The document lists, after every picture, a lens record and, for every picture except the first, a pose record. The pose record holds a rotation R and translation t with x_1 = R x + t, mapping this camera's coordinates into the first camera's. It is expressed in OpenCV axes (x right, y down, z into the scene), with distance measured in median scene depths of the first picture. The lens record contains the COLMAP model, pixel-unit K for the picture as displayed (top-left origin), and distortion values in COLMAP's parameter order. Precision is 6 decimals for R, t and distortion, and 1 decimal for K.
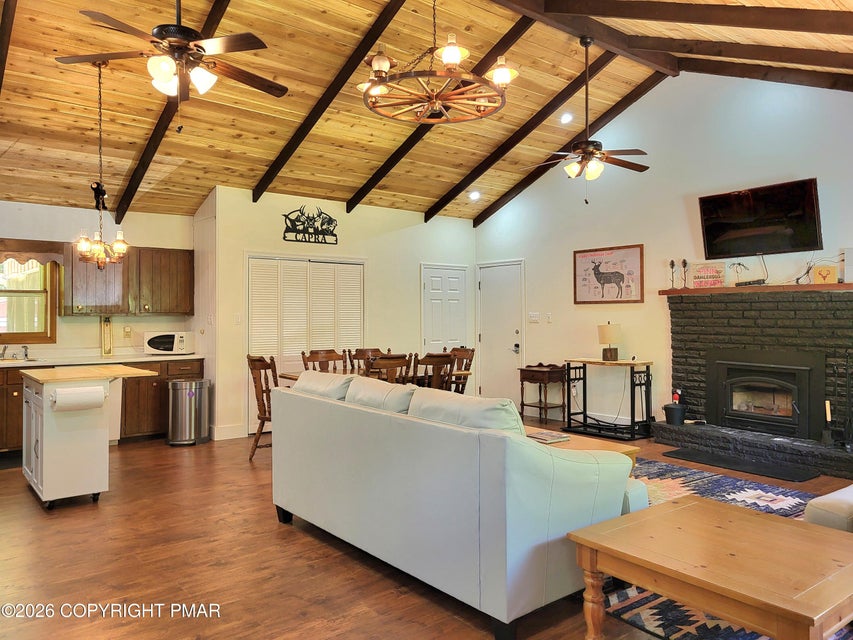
lens RADIAL K [[656.9, 0, 428.0], [0, 656.9, 308.9], [0, 0, 1]] dist [0.084646, -0.065909]
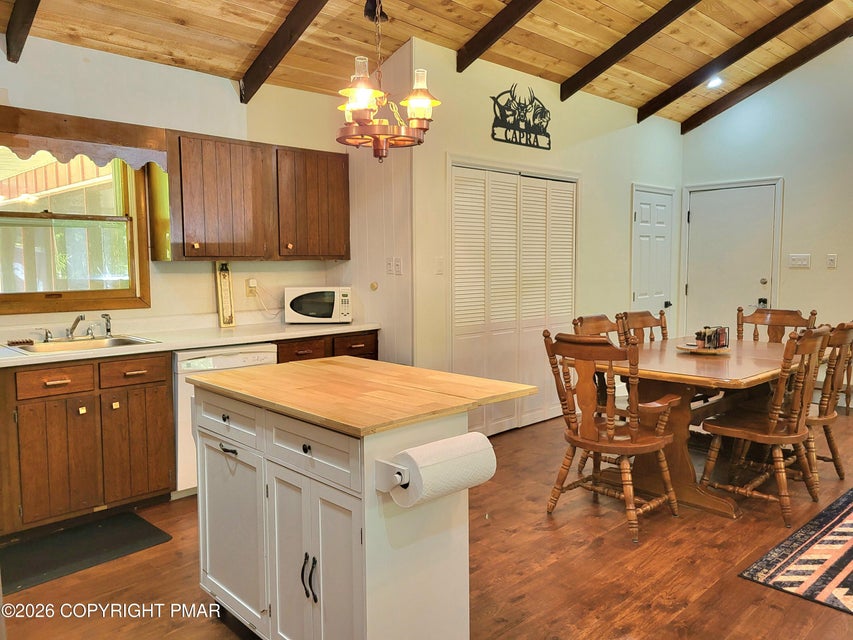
lens RADIAL K [[656.9, 0, 428.0], [0, 656.9, 308.9], [0, 0, 1]] dist [0.084646, -0.065909]
pose [[0.996235, -0.009520, 0.086174, -0.342383], [0.002301, 0.996506, 0.083494, 0.004068], [-0.086667, -0.082981, 0.992775, 0.378272]]
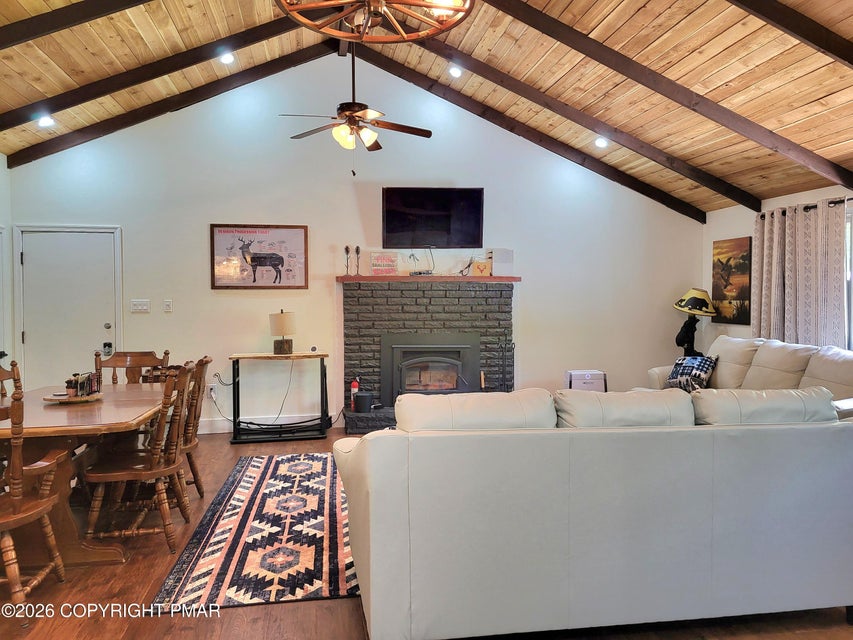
lens RADIAL K [[656.9, 0, 428.0], [0, 656.9, 308.9], [0, 0, 1]] dist [0.084646, -0.065909]
pose [[0.480714, -0.009462, 0.876826, -0.404284], [-0.005270, 0.999893, 0.013679, 0.005055], [-0.876862, -0.011196, 0.480612, 0.406097]]
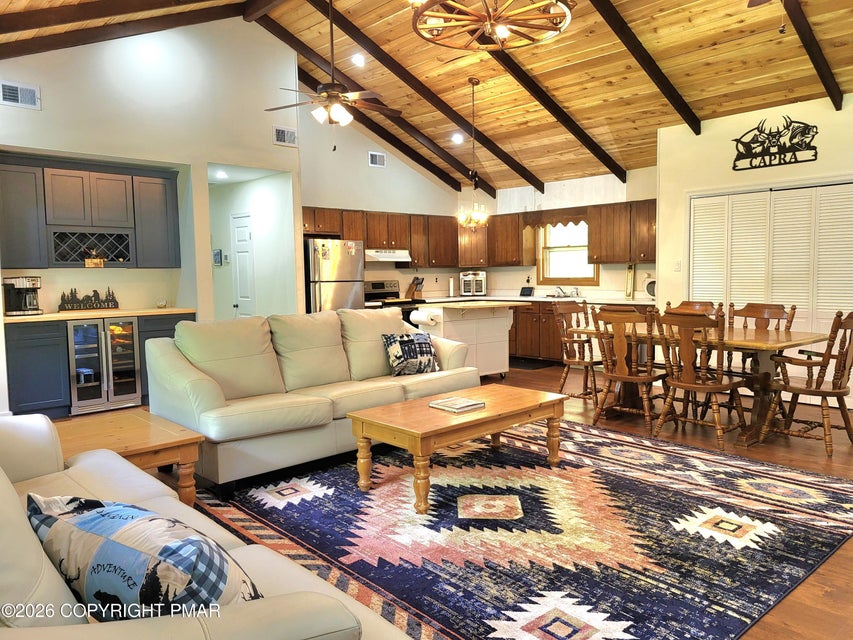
lens RADIAL K [[656.9, 0, 428.0], [0, 656.9, 308.9], [0, 0, 1]] dist [0.084646, -0.065909]
pose [[0.054713, 0.056497, -0.996903, 0.629713], [0.020962, 0.998113, 0.057716, 0.014416], [0.998282, -0.024055, 0.053425, 0.576585]]
